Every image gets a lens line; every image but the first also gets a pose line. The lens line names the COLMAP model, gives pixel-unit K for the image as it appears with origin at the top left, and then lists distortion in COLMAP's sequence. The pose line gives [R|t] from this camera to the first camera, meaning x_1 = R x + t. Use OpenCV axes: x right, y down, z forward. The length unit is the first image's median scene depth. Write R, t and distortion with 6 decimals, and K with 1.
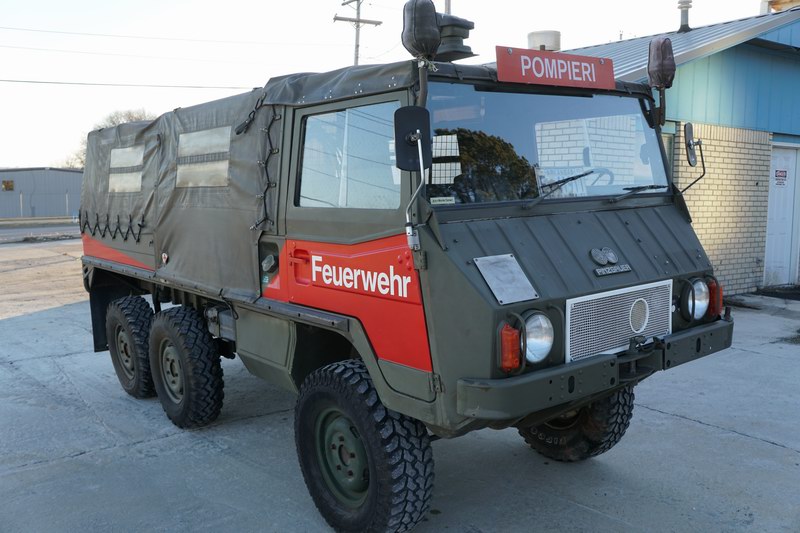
lens RADIAL K [[746.0, 0, 400.0], [0, 746.0, 266.5], [0, 0, 1]] dist [-0.104387, 0.162984]
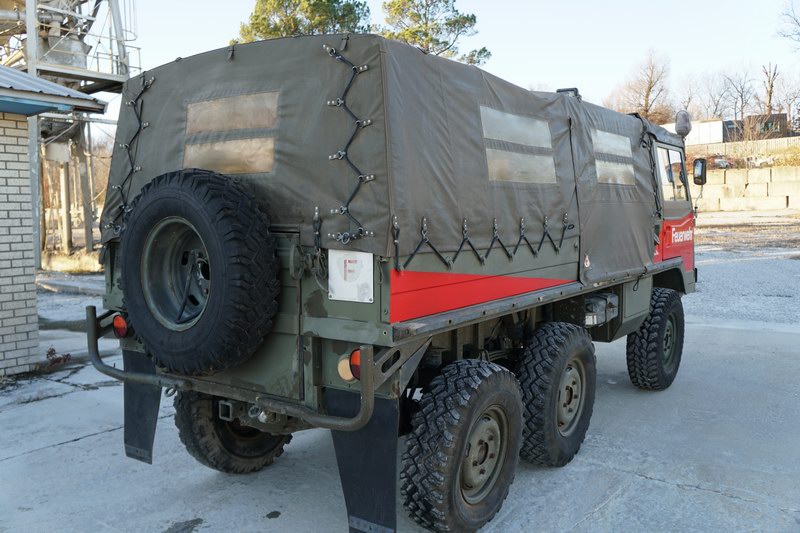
lens RADIAL K [[729.8, 0, 414.2], [0, 729.8, 261.2], [0, 0, 1]] dist [-0.110100, 0.161797]
pose [[-0.307366, -0.042784, 0.950629, -1.436615], [0.124920, 0.988529, 0.084880, -0.146995], [-0.943356, 0.144842, -0.298496, 1.933935]]
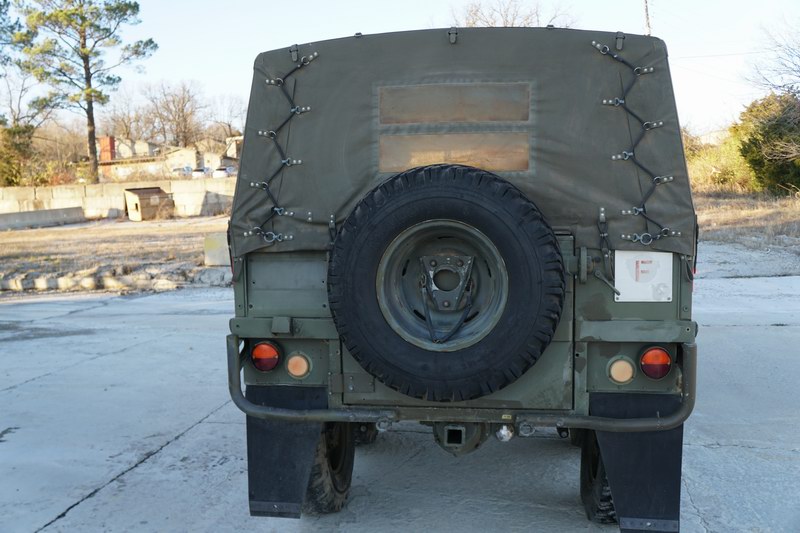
lens RADIAL K [[729.8, 0, 414.2], [0, 729.8, 261.2], [0, 0, 1]] dist [-0.110100, 0.161797]
pose [[-0.706458, -0.021773, 0.707420, -1.069931], [0.112562, 0.983348, 0.142674, -0.224149], [-0.698746, 0.180422, -0.692244, 2.445338]]
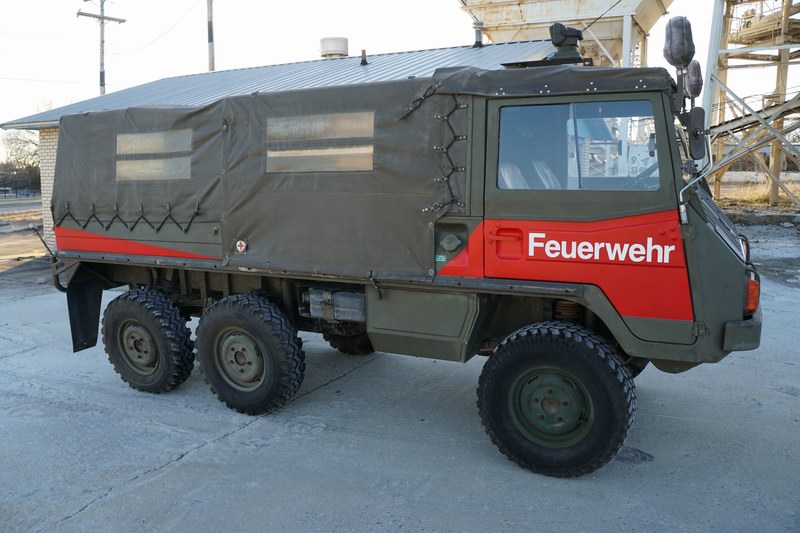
lens RADIAL K [[645.4, 0, 400.0], [0, 645.4, 266.5], [0, 0, 1]] dist [-0.163871, 0.121300]
pose [[0.906887, -0.067901, 0.415866, -0.639088], [0.051315, 0.997382, 0.050945, -0.021625], [-0.418237, -0.024861, 0.907998, 0.193264]]
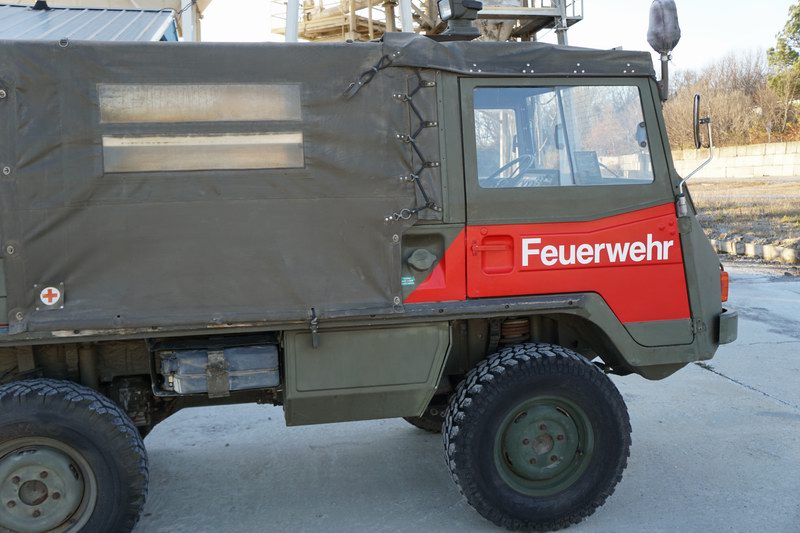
lens RADIAL K [[831.5, 0, 400.0], [0, 831.5, 266.5], [0, 0, 1]] dist [-0.055302, 0.231306]
pose [[0.447529, -0.094679, 0.889244, -1.024403], [0.116101, 0.992115, 0.047201, -0.043588], [-0.886701, 0.082118, 0.454992, 0.612616]]
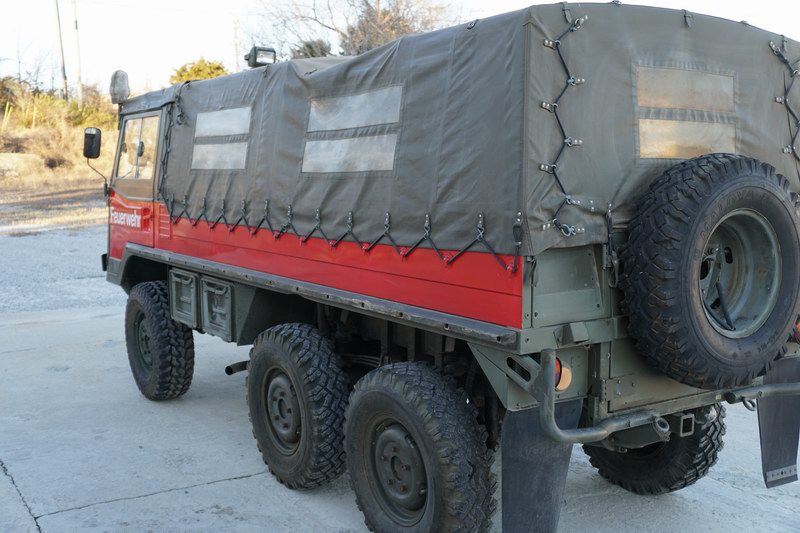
lens RADIAL K [[851.0, 0, 400.0], [0, 851.0, 266.5], [0, 0, 1]] dist [-0.002560, 0.010283]
pose [[-0.997464, 0.013357, 0.069903, -0.318709], [0.028447, 0.975180, 0.219578, -0.297149], [-0.065235, 0.221009, -0.973087, 2.776561]]
